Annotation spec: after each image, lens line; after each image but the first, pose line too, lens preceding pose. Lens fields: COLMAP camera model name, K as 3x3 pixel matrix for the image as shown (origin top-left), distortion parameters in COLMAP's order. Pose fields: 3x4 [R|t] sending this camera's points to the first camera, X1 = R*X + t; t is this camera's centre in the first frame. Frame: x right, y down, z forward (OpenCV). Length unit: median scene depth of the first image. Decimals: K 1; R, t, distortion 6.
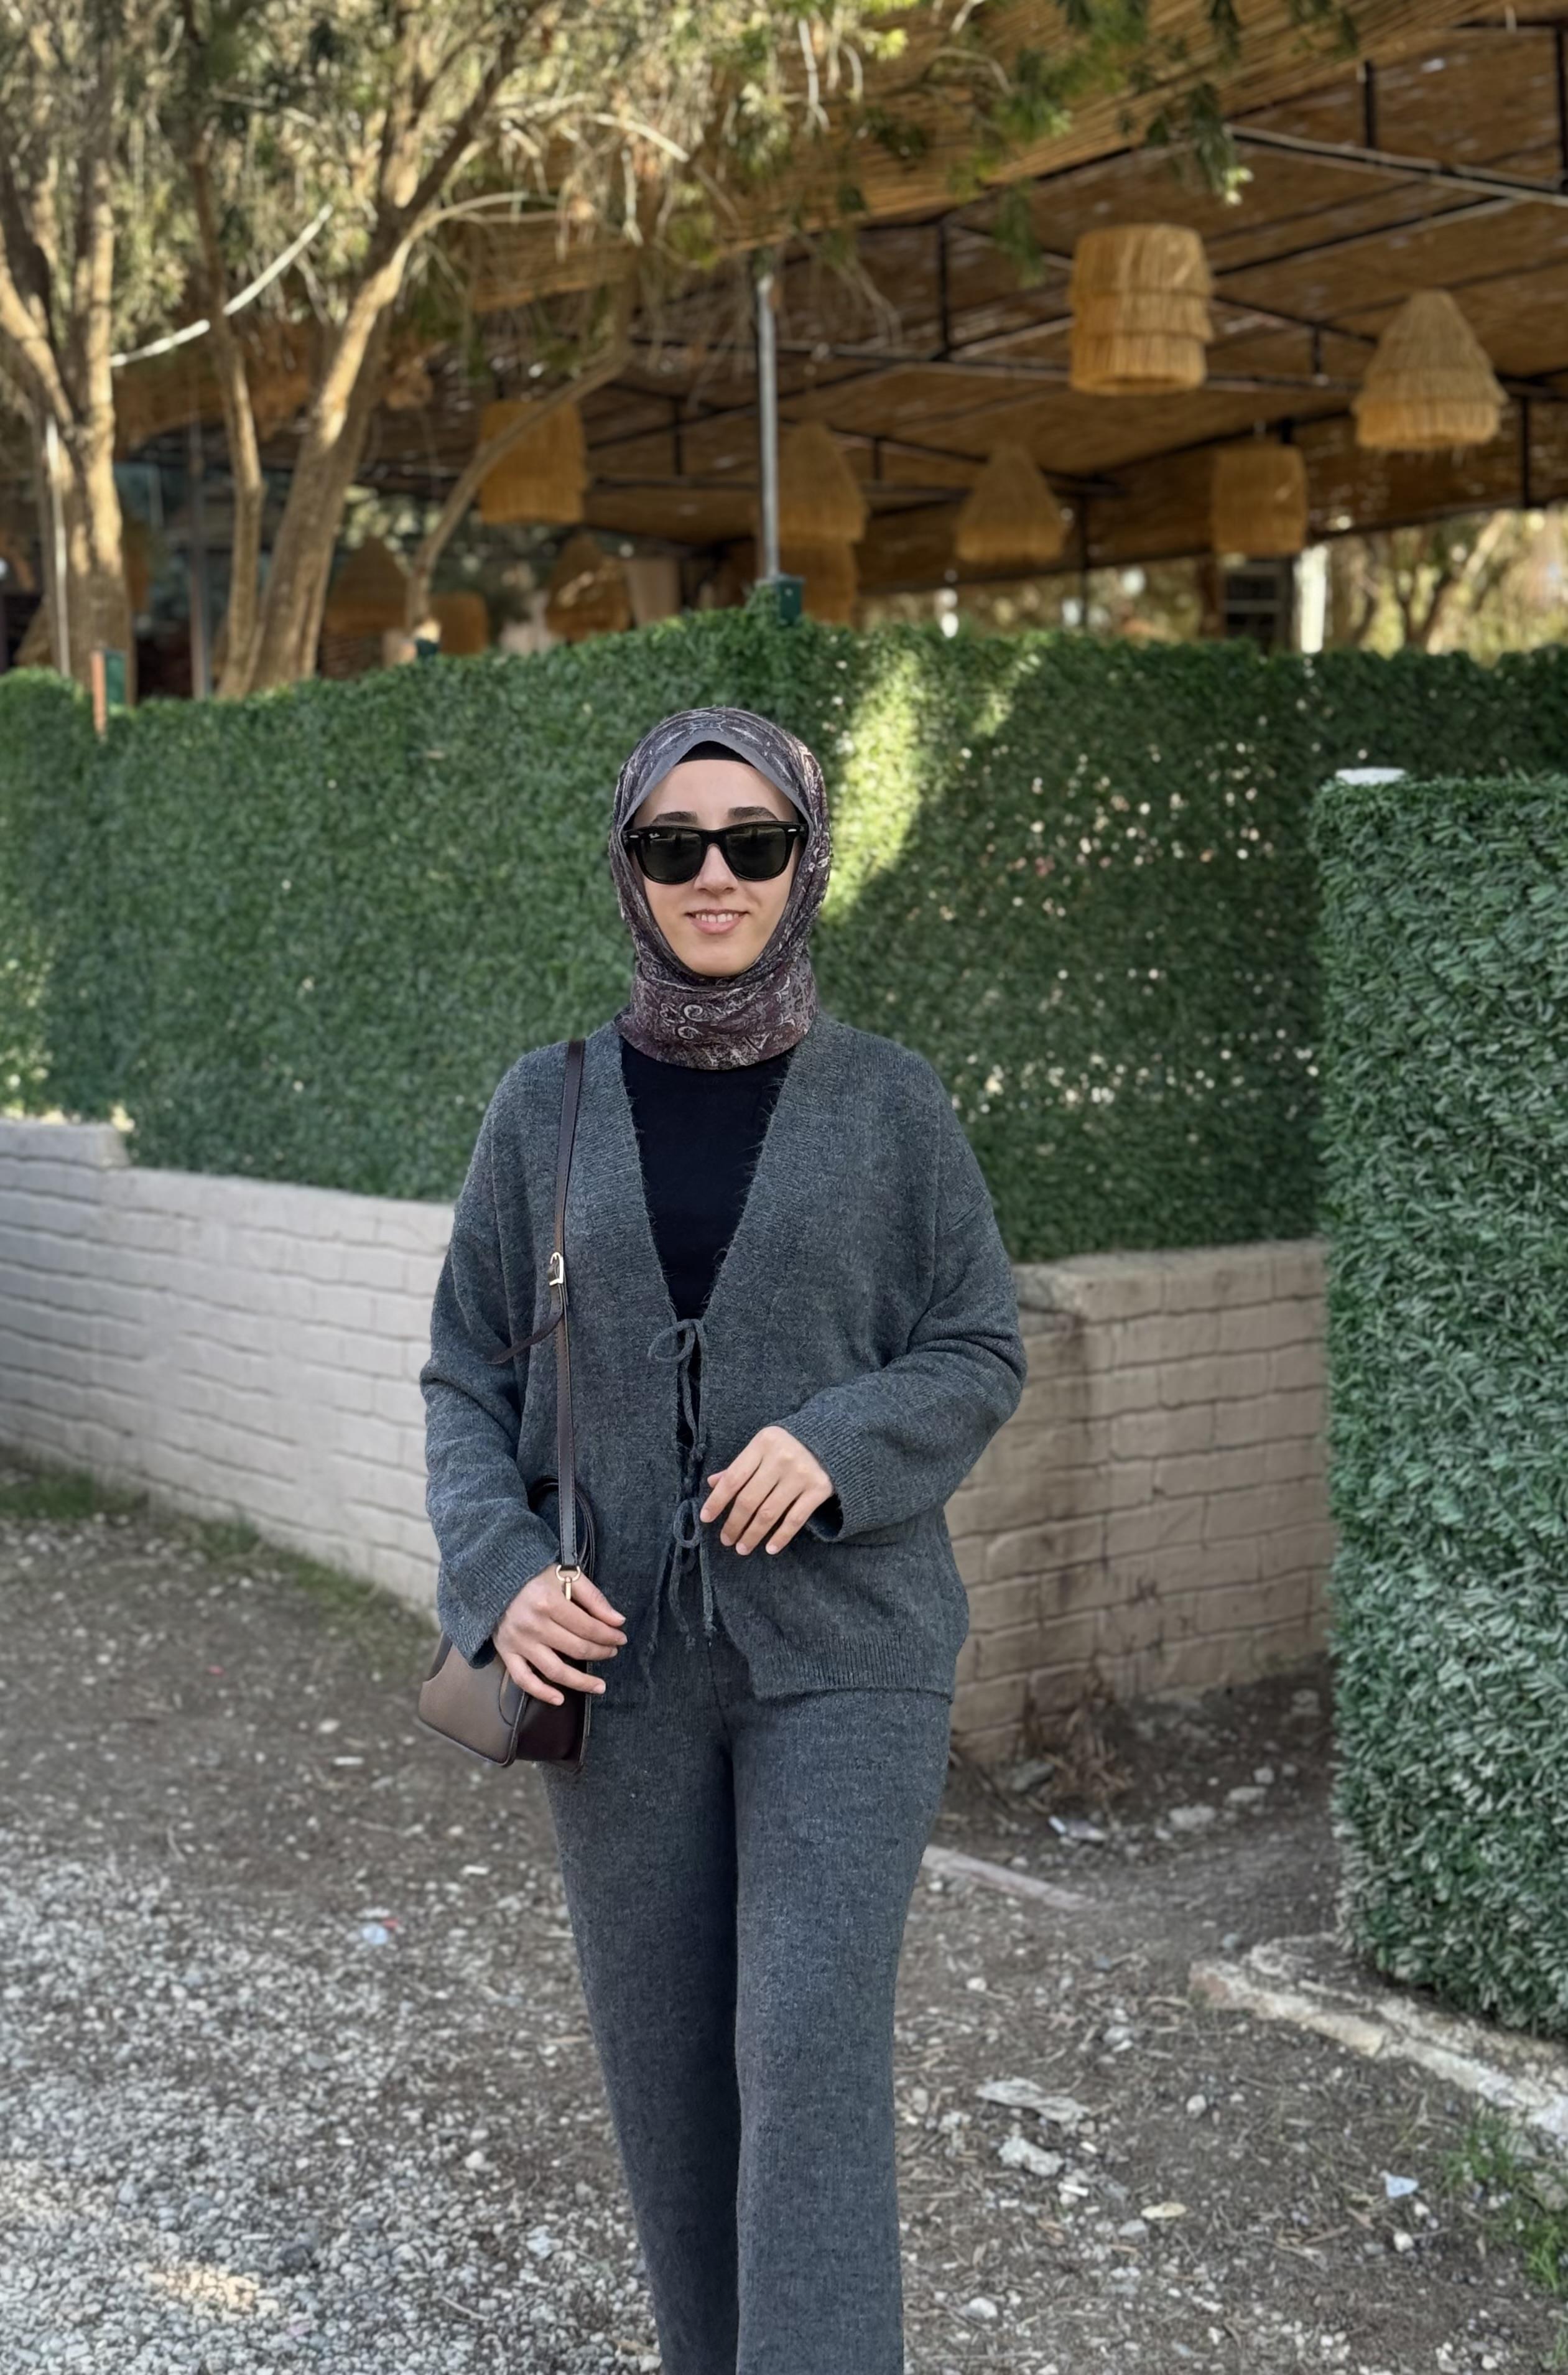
lens RADIAL K [[3528.0, 0, 643.8], [0, 3528.0, 1171.4], [0, 0, 1]] dist [0.198961, -0.431145]
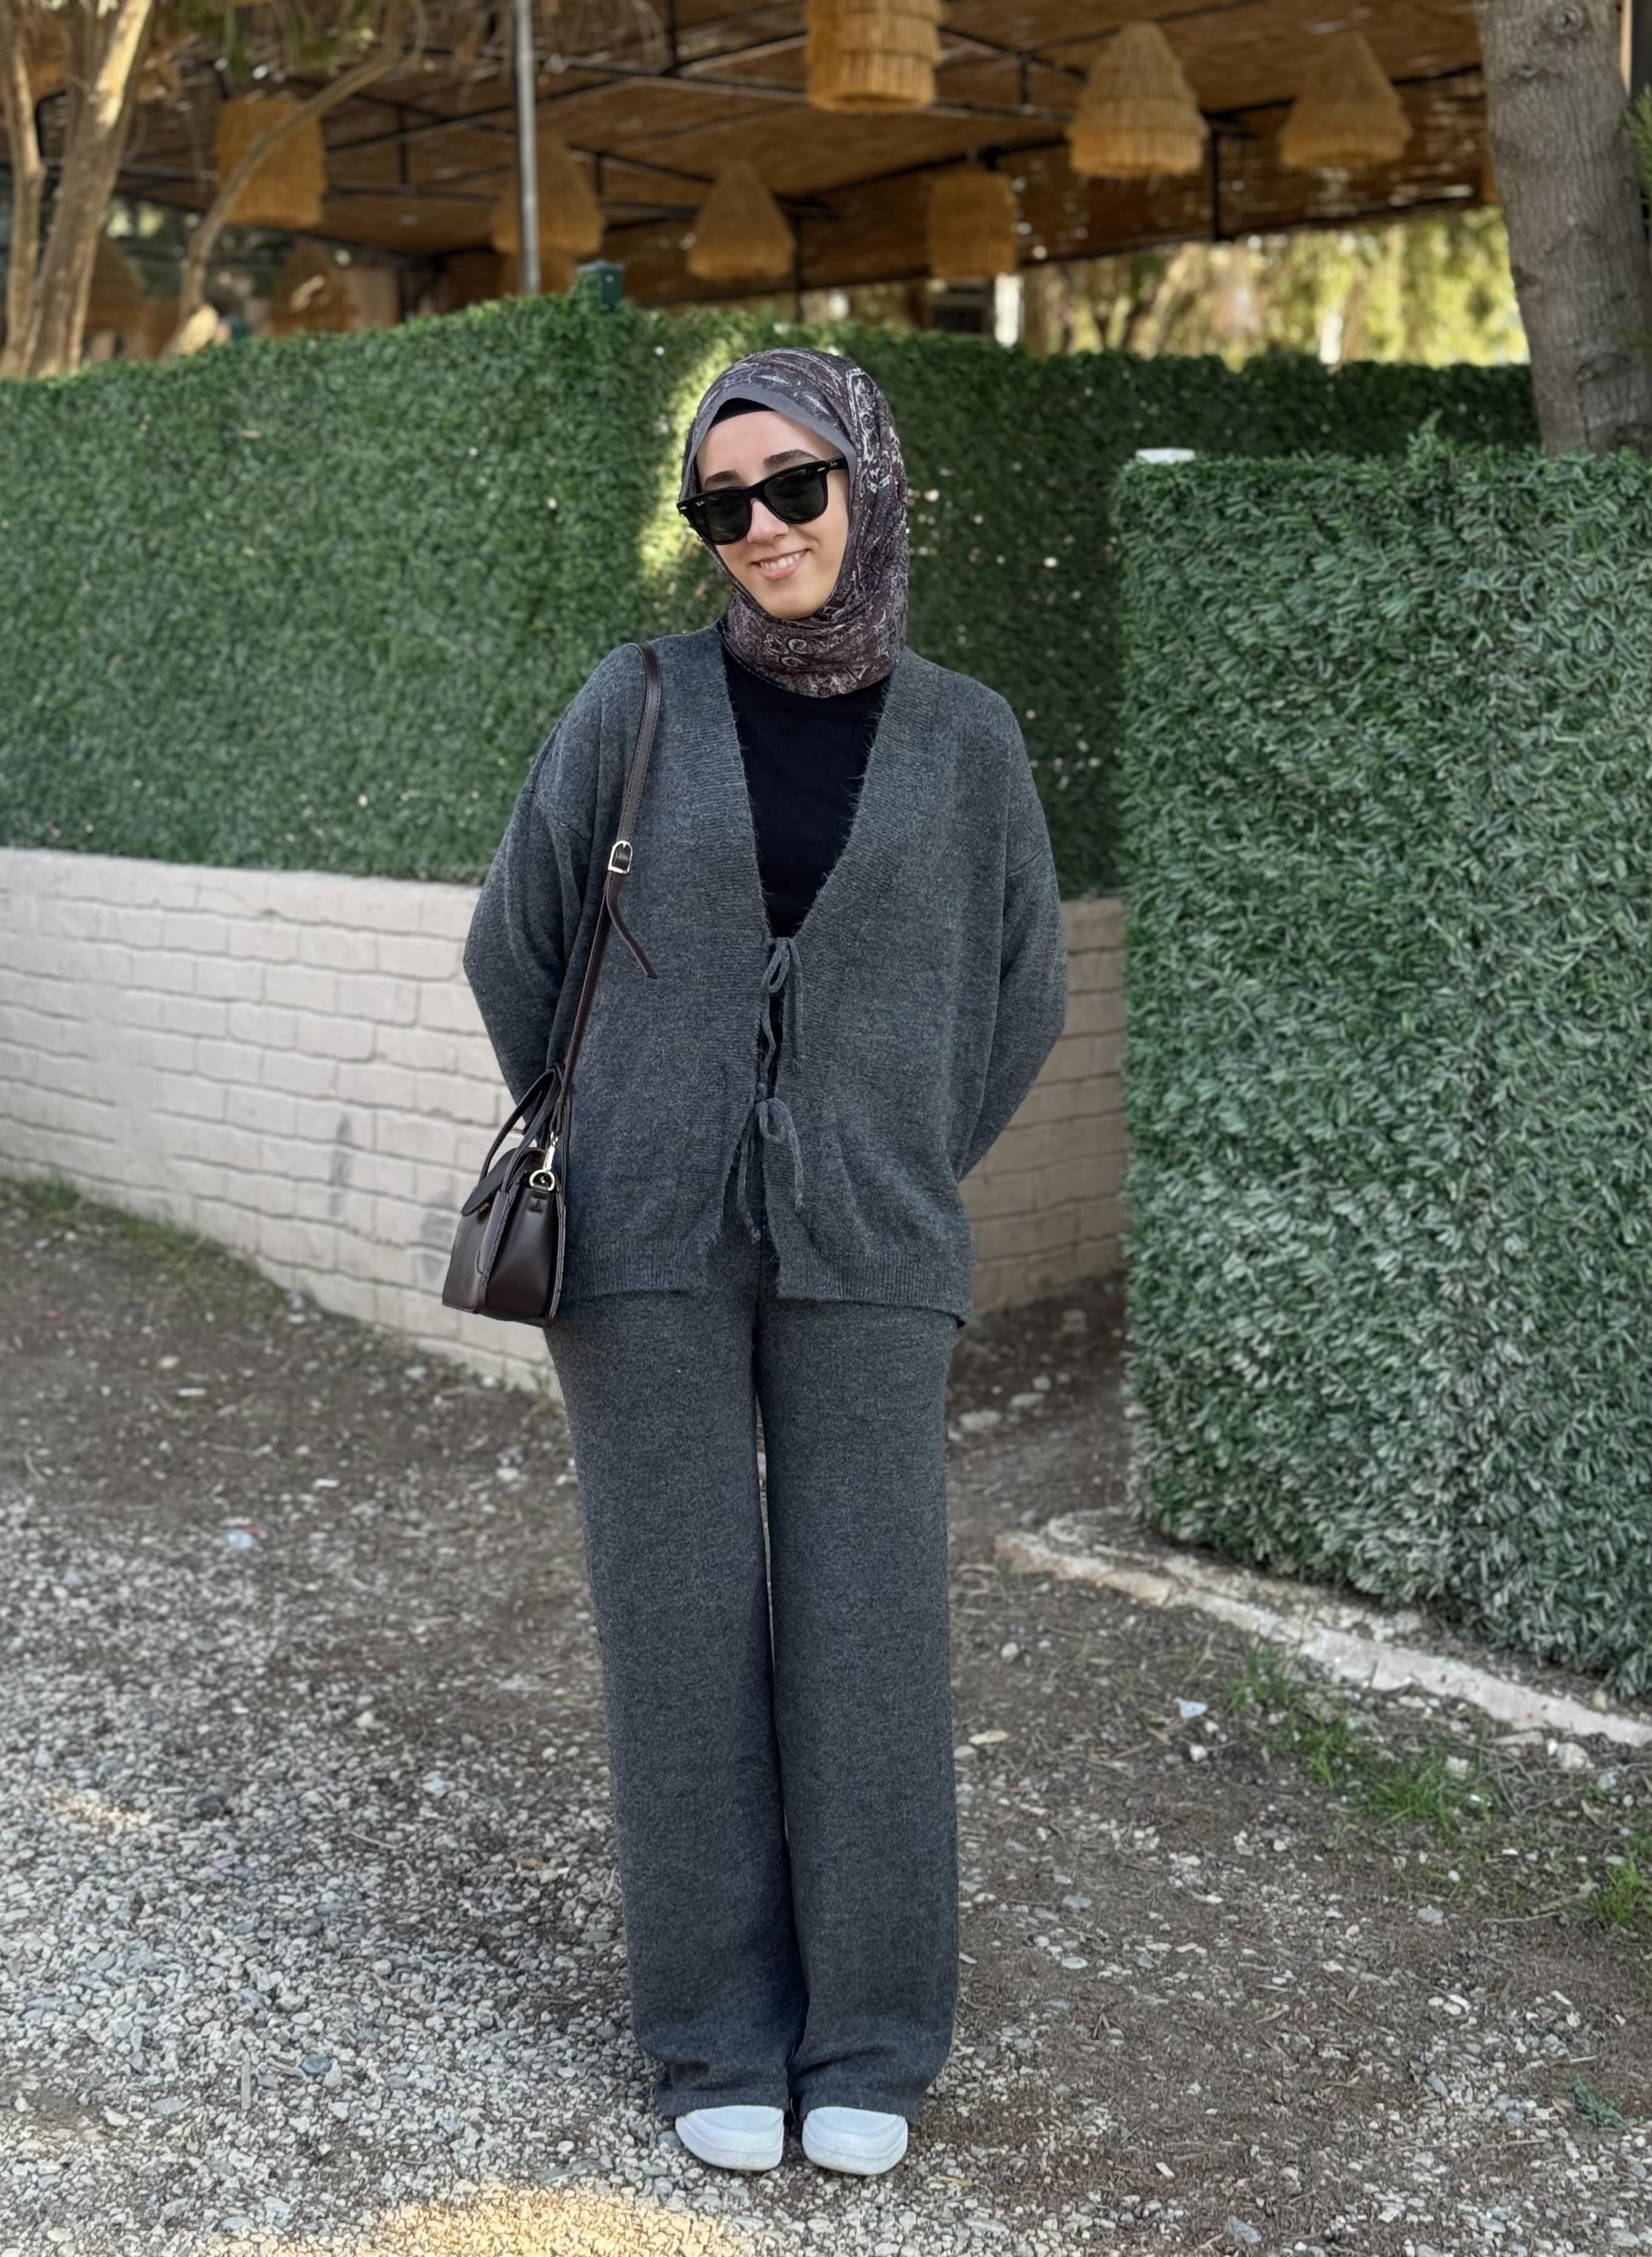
lens RADIAL K [[3454.3, 0, 793.6], [0, 3454.3, 1083.0], [0, 0, 1]] dist [0.151578, -0.074791]
pose [[0.991434, -0.008535, 0.130333, -0.052018], [0.001403, 0.998501, 0.054719, 0.023334], [-0.130605, -0.054067, 0.989959, -0.055905]]
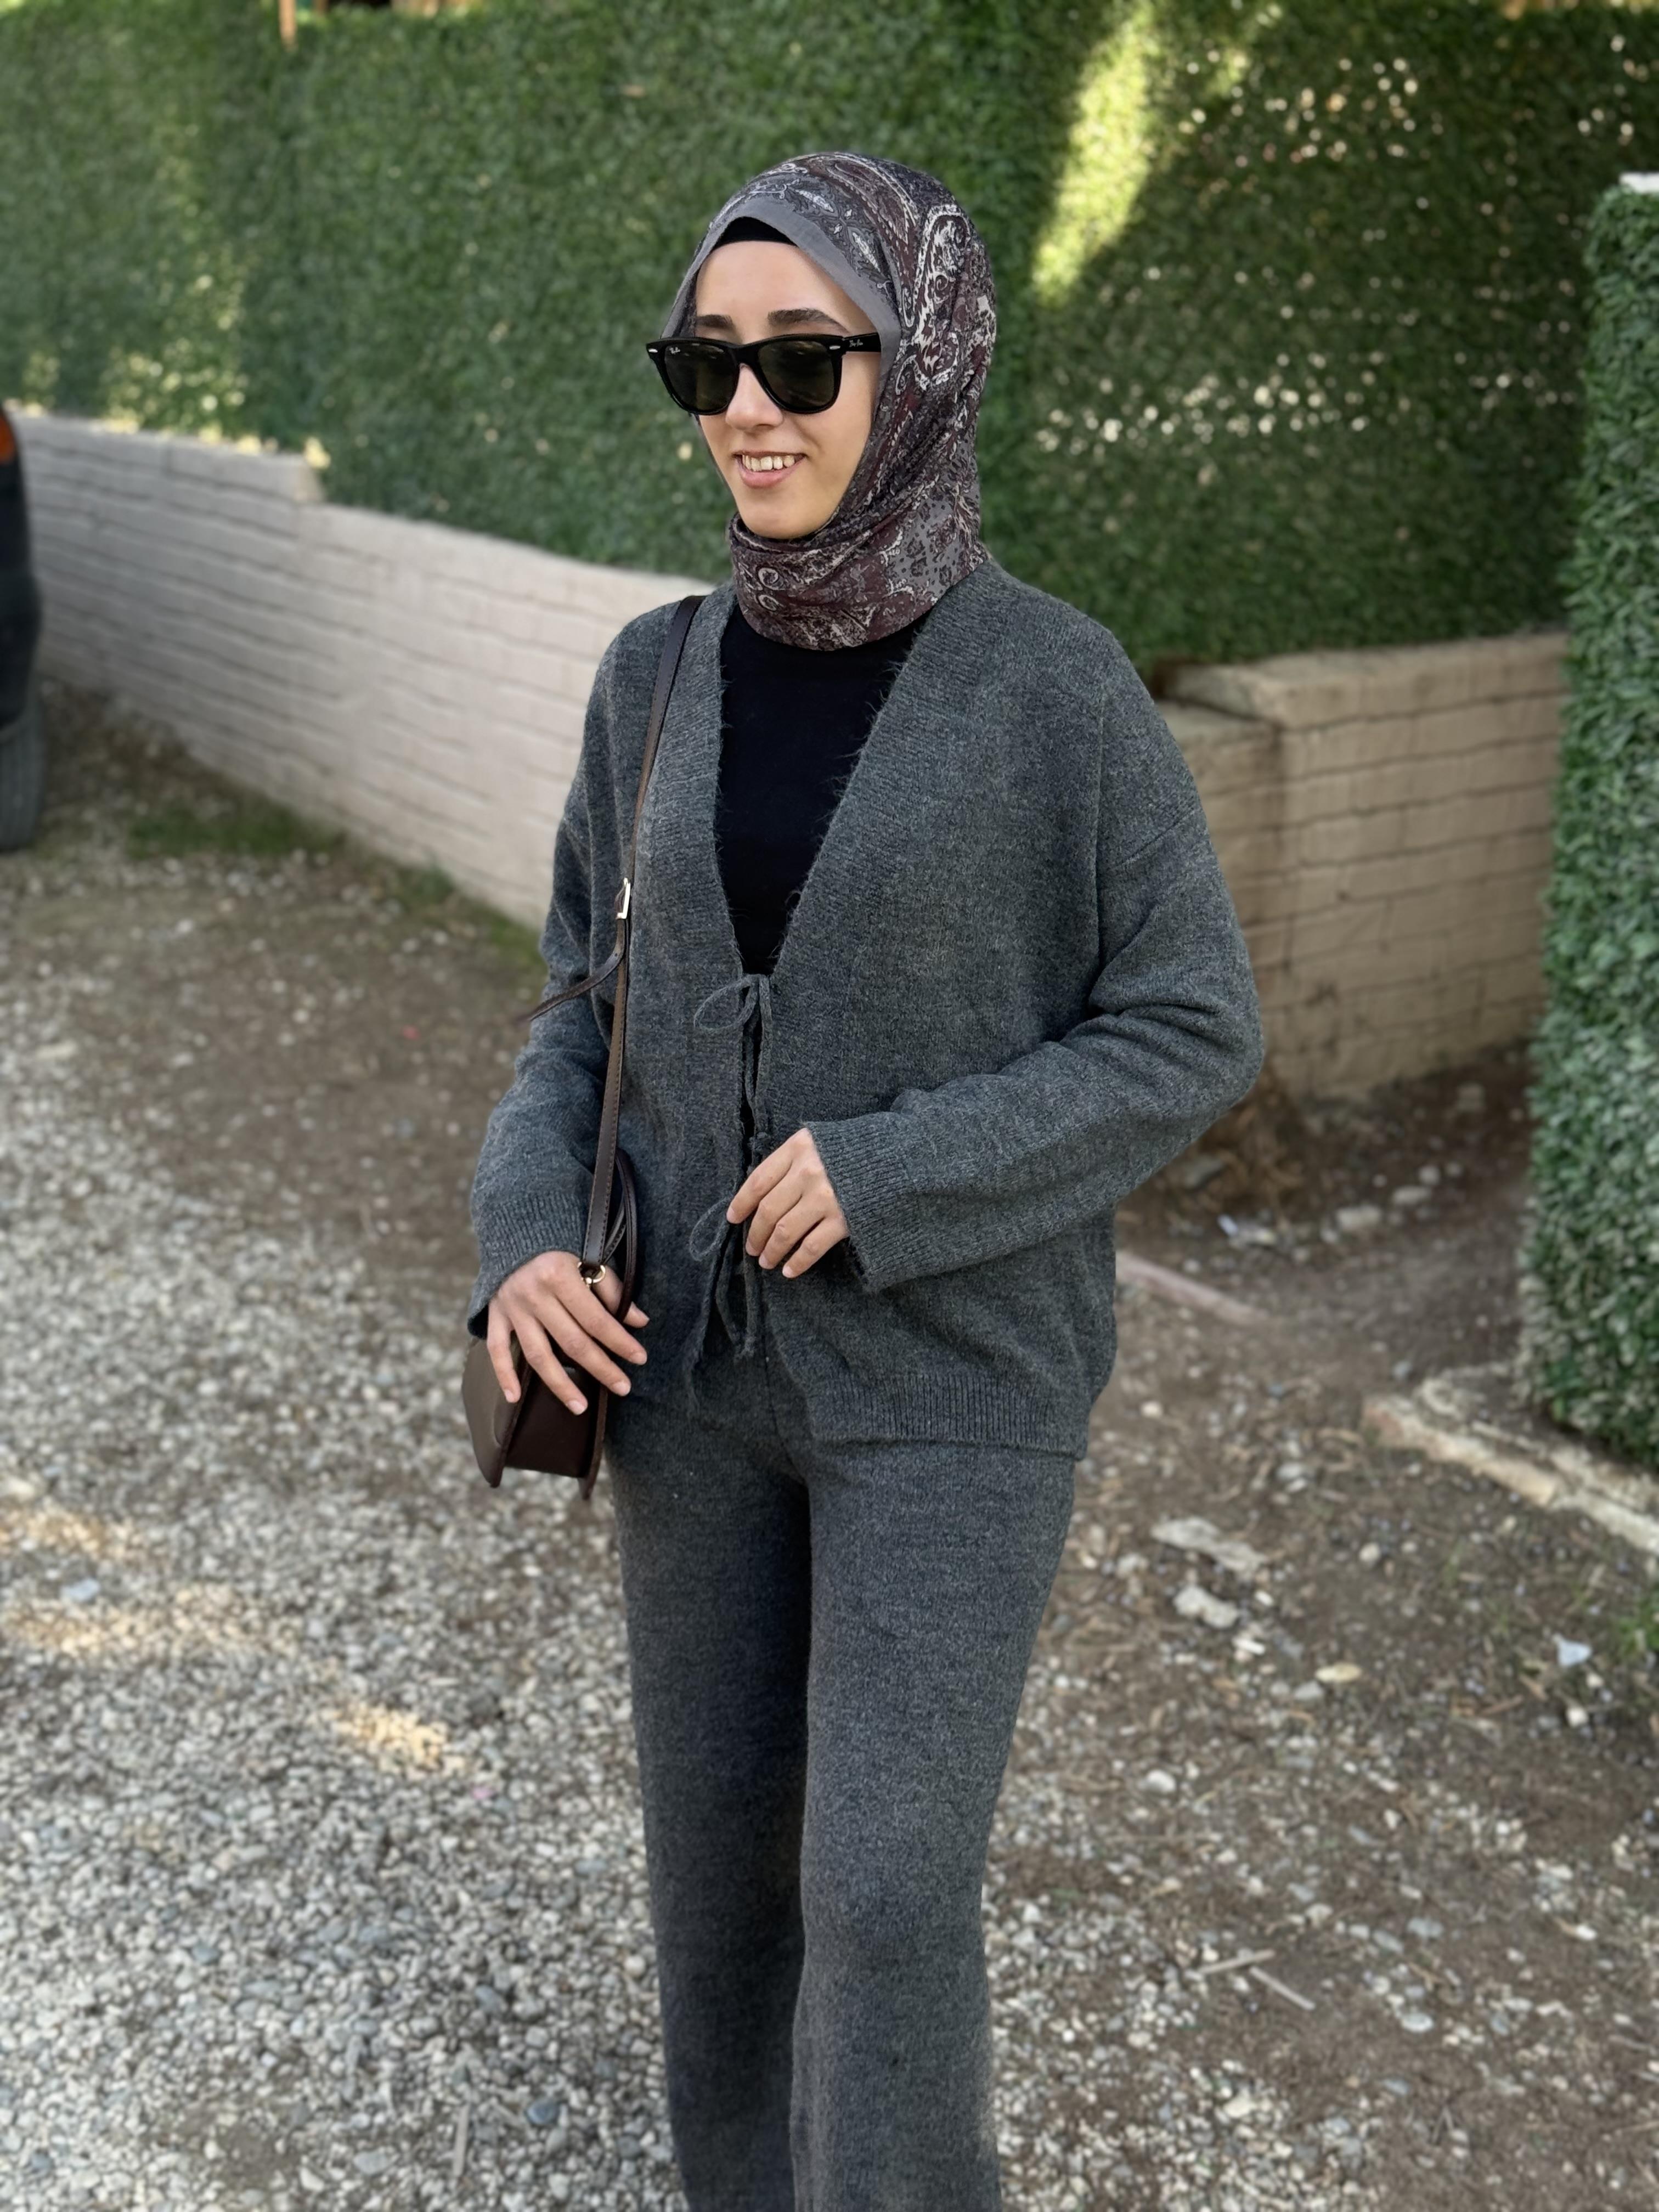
lens RADIAL K [[3125.0, 0, 823.3], [0, 3125.0, 1125.8], [0, 0, 1]] dist [0.173737, -0.309106]
pose [[0.999616, 0.026344, 0.008587, -0.011514], [-0.027580, 0.975782, 0.217001, -0.047046], [-0.002662, -0.217154, 0.976134, 0.151736]]
